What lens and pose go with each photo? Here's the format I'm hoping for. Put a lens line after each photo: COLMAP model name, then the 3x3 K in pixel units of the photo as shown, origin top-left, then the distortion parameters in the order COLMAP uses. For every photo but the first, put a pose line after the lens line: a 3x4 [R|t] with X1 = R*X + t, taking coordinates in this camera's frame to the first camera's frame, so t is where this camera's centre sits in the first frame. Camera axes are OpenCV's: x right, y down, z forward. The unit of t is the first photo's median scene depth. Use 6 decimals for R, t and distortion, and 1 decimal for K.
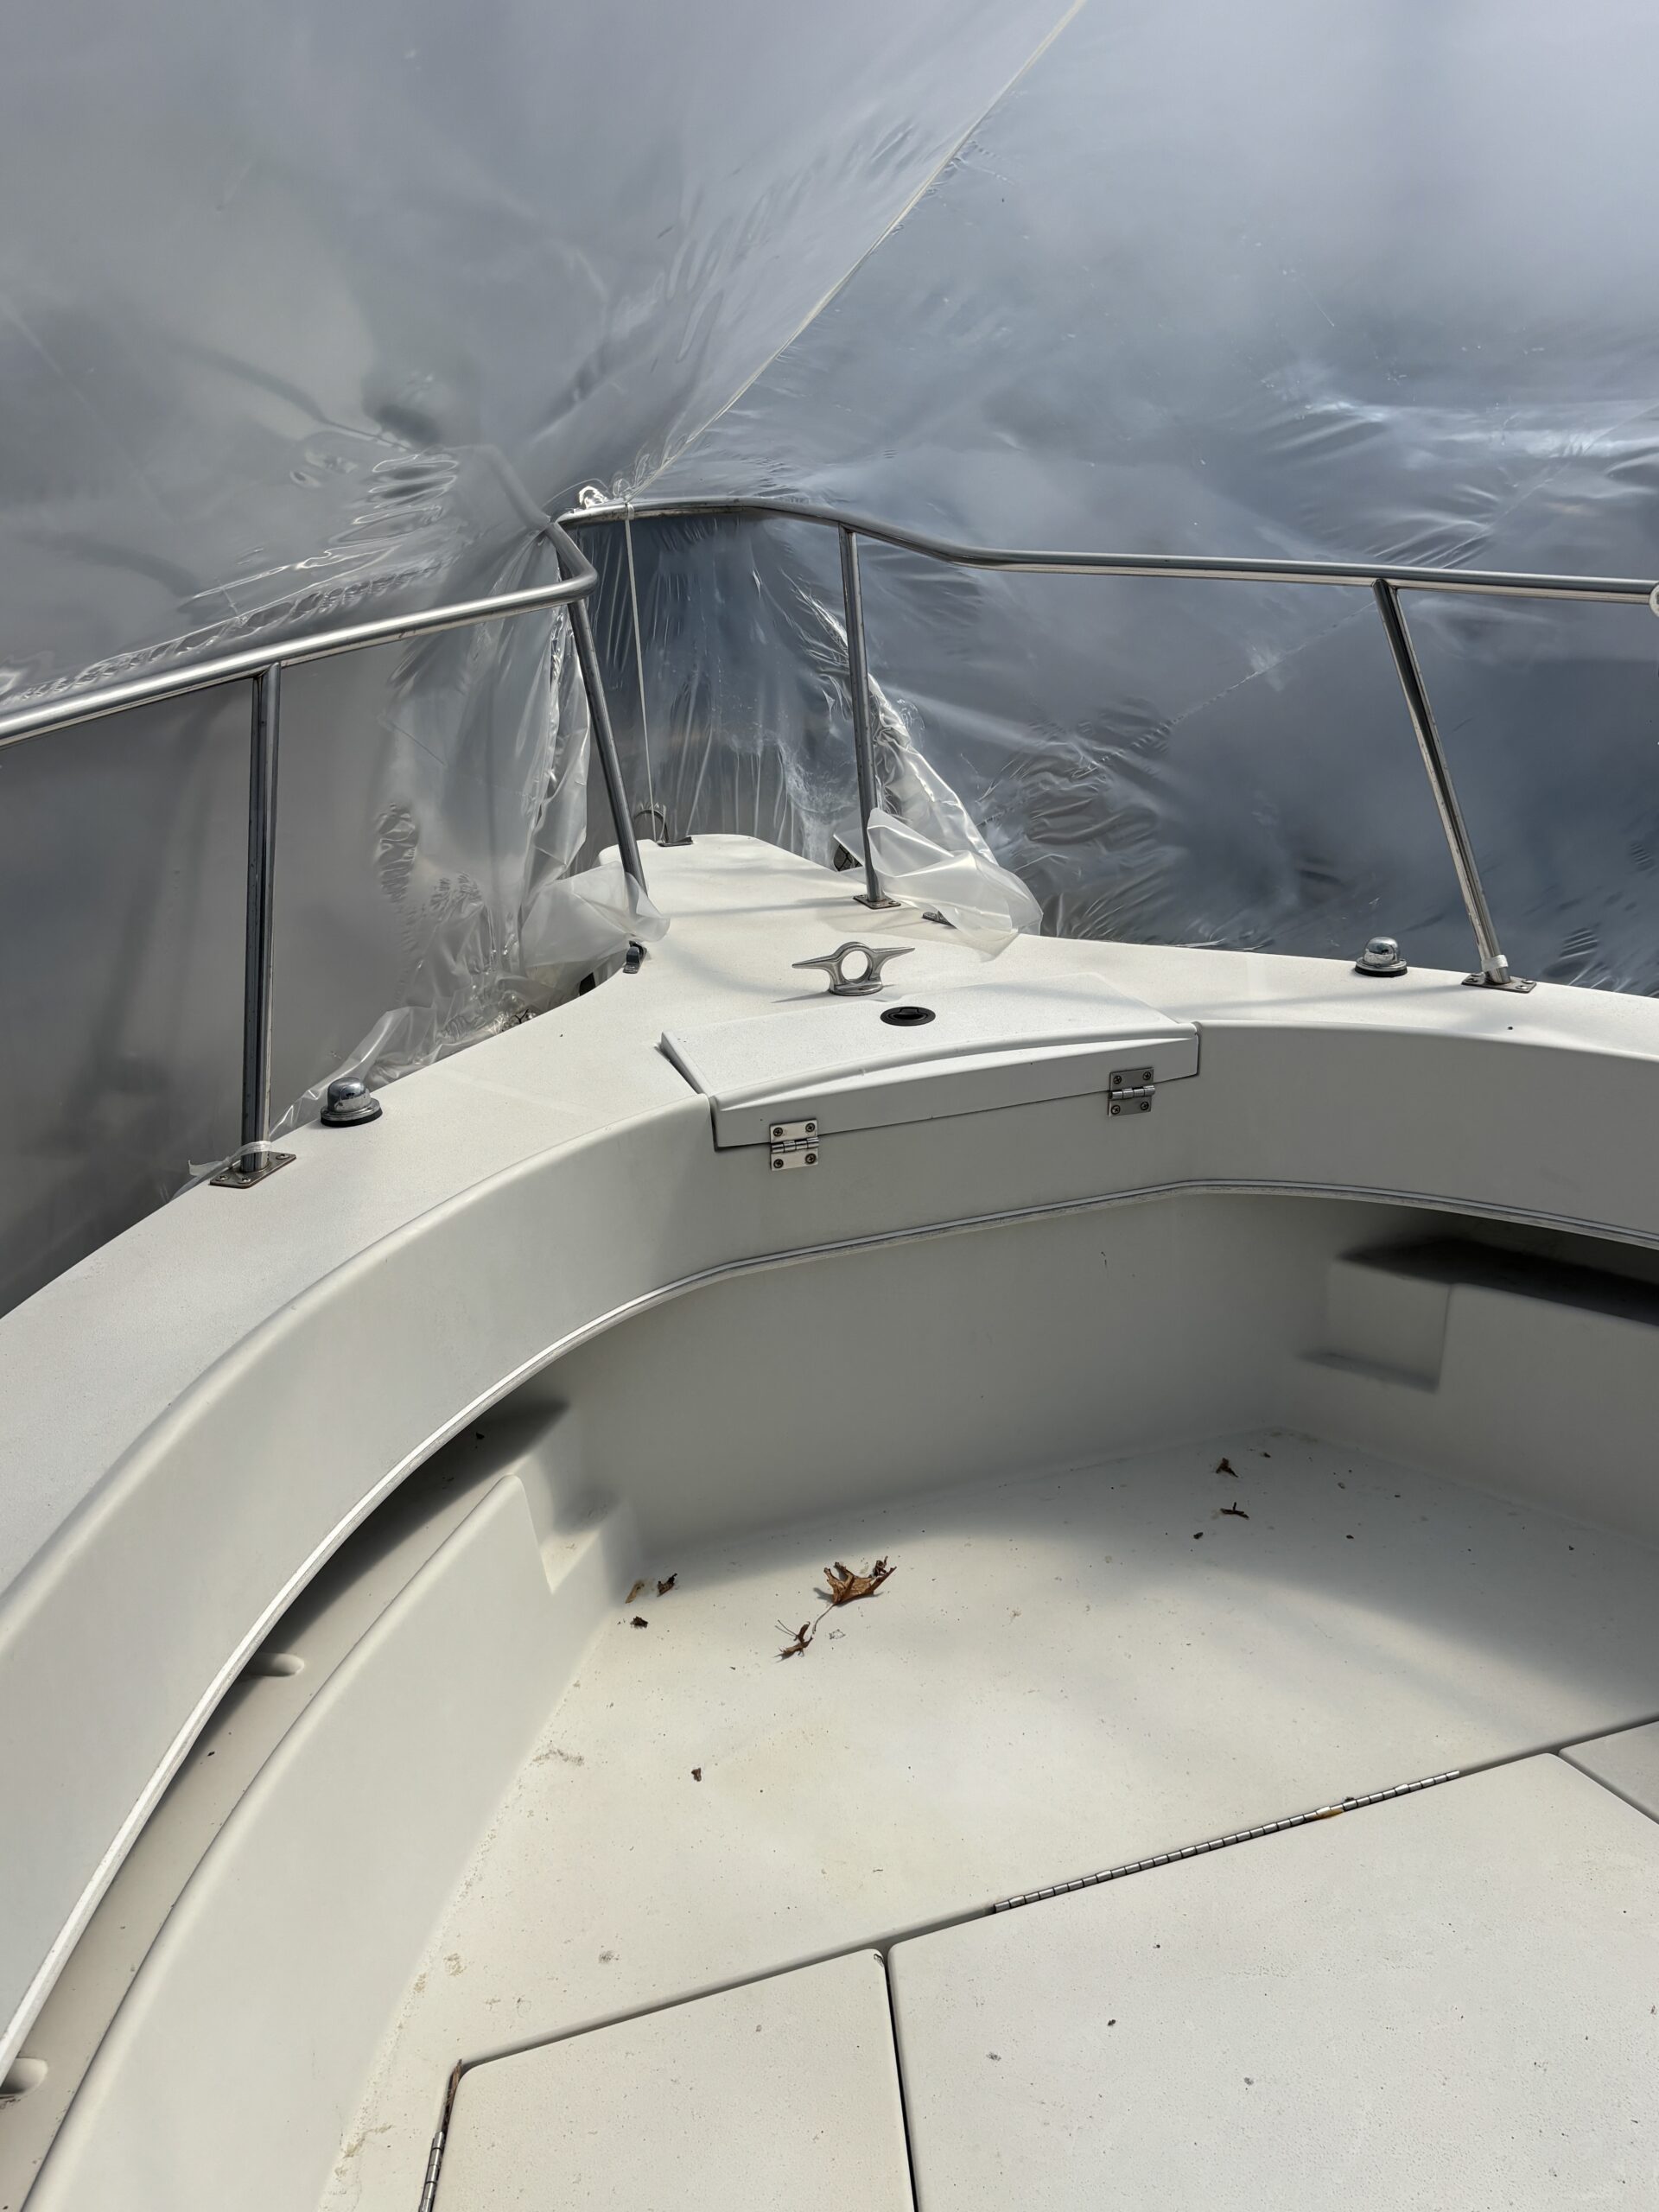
lens RADIAL K [[1864.9, 0, 829.5], [0, 1864.9, 1106.0], [0, 0, 1]] dist [0.103639, -0.151907]
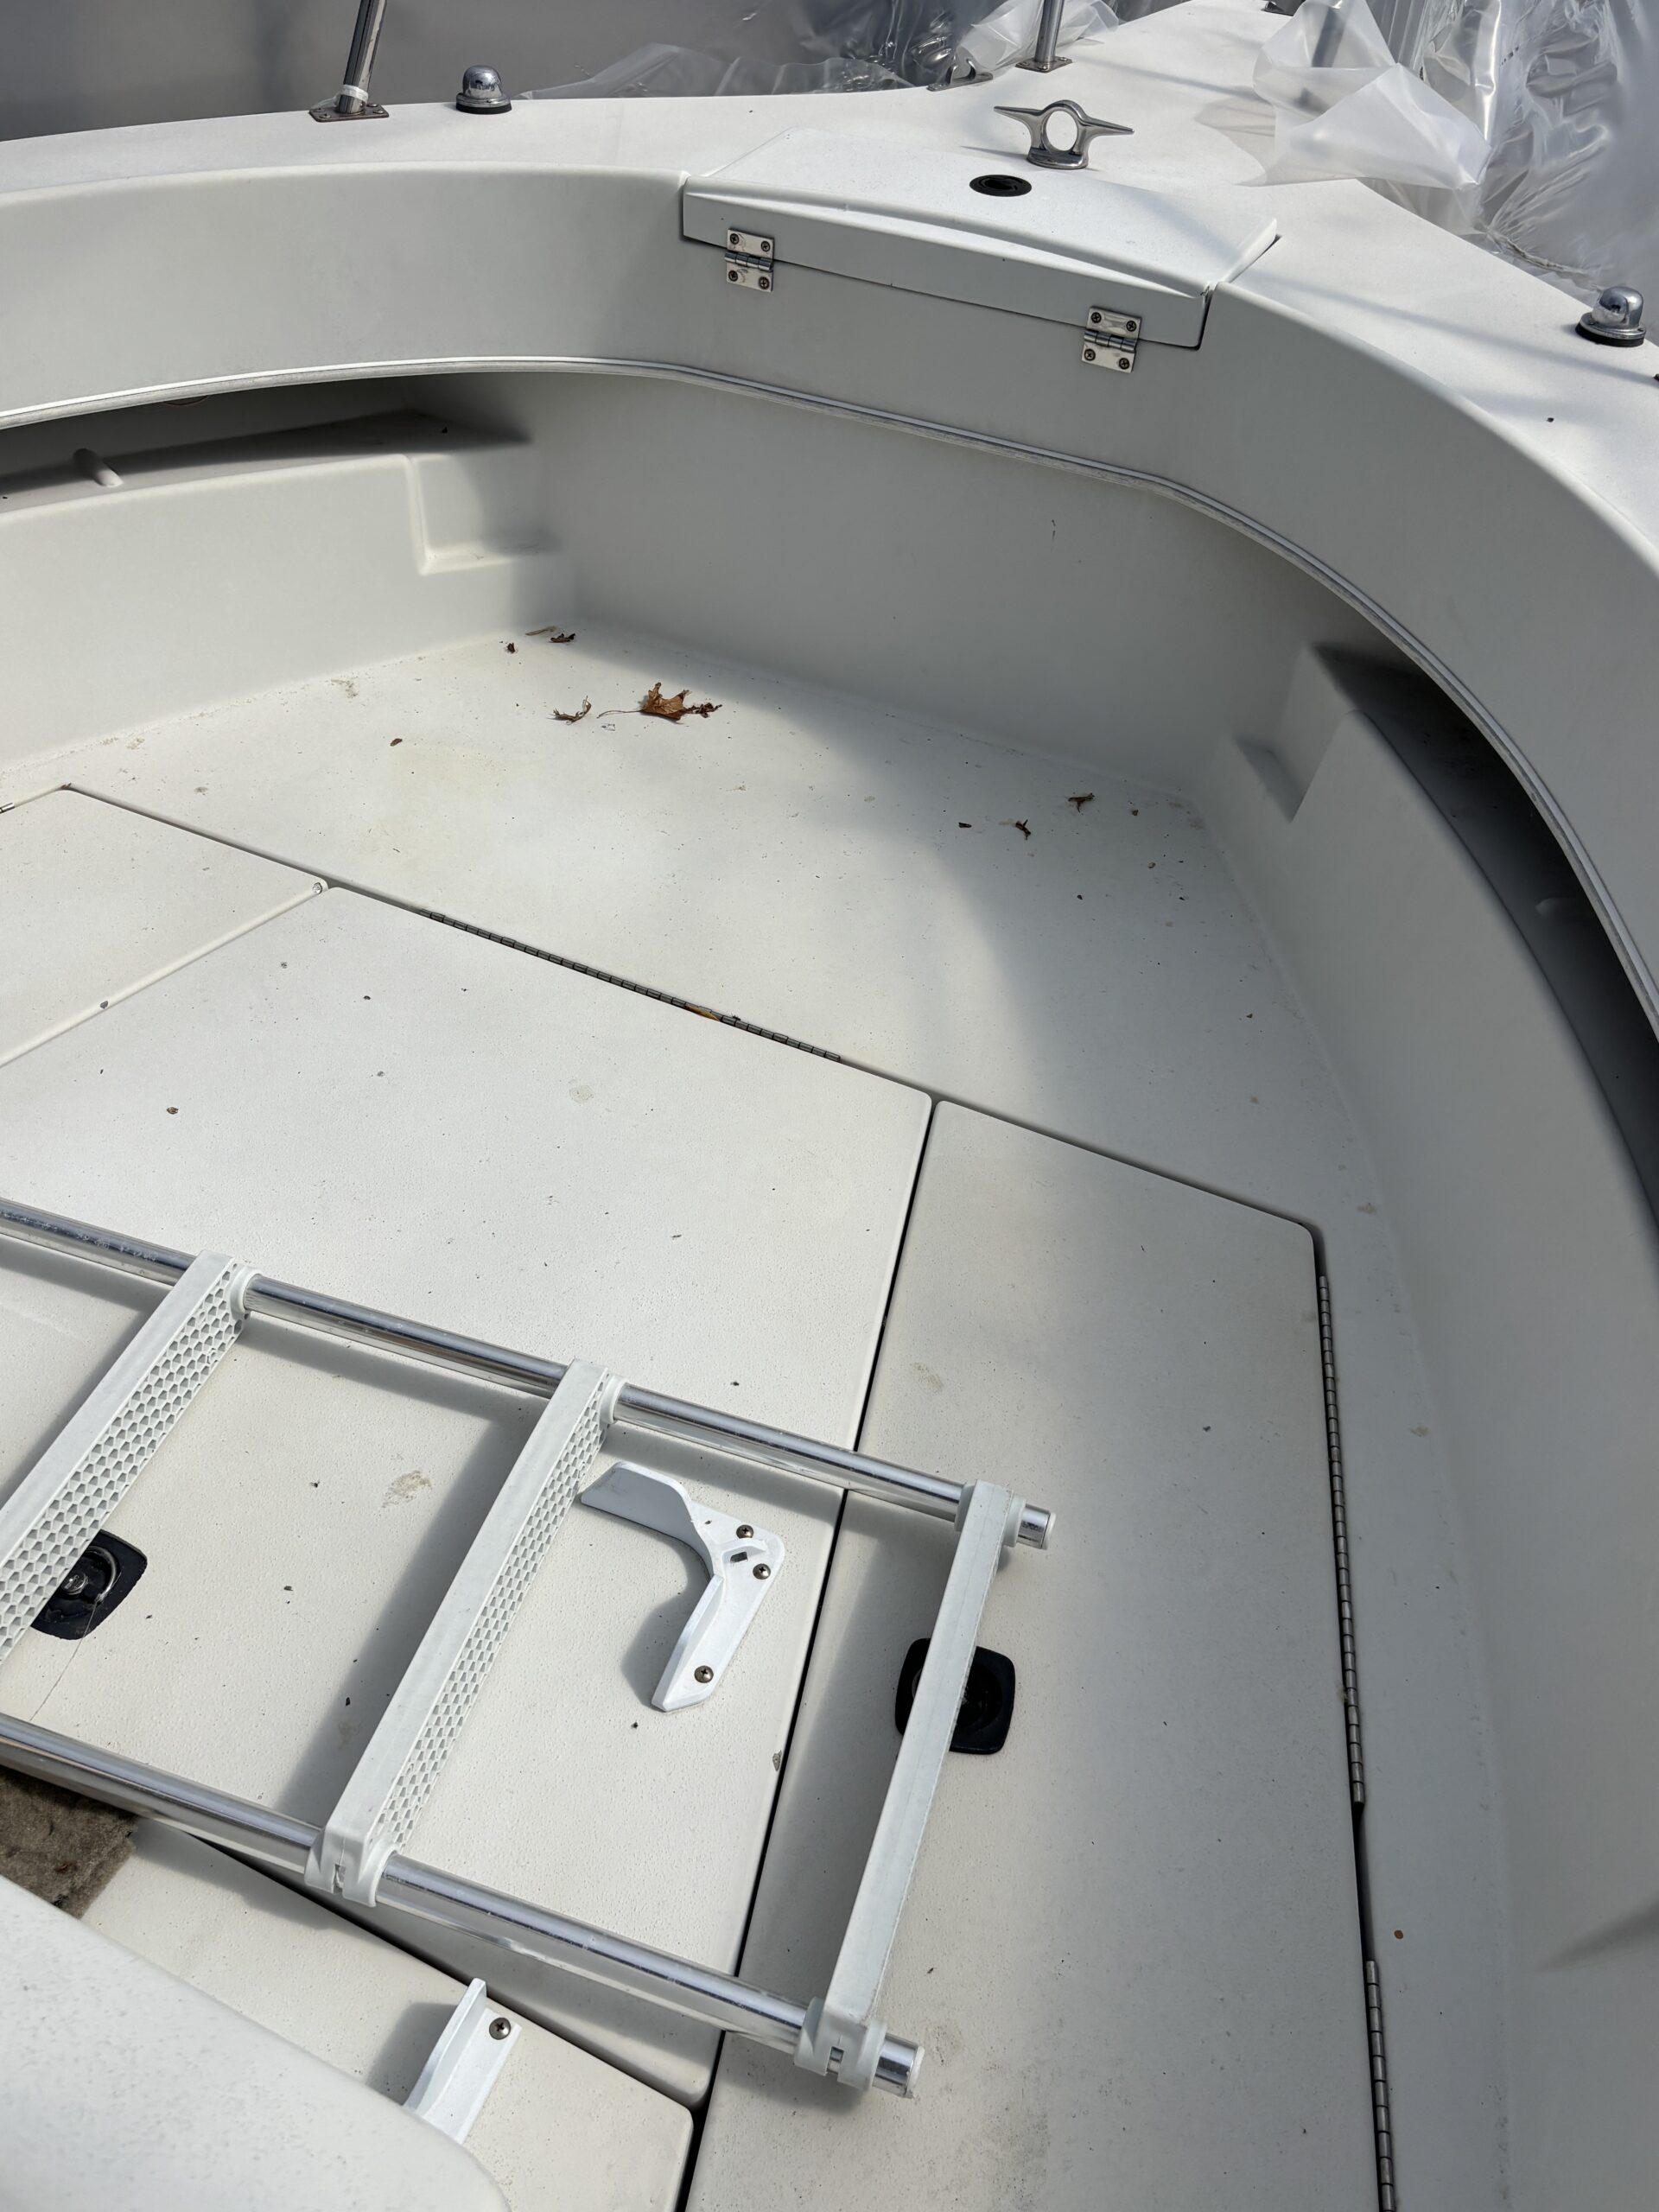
lens RADIAL K [[1864.9, 0, 829.5], [0, 1864.9, 1106.0], [0, 0, 1]] dist [0.103639, -0.151907]
pose [[0.705192, 0.520260, -0.481699, 0.692277], [-0.317243, 0.839118, 0.441858, -0.056444], [0.634083, -0.158779, 0.756788, 0.197367]]
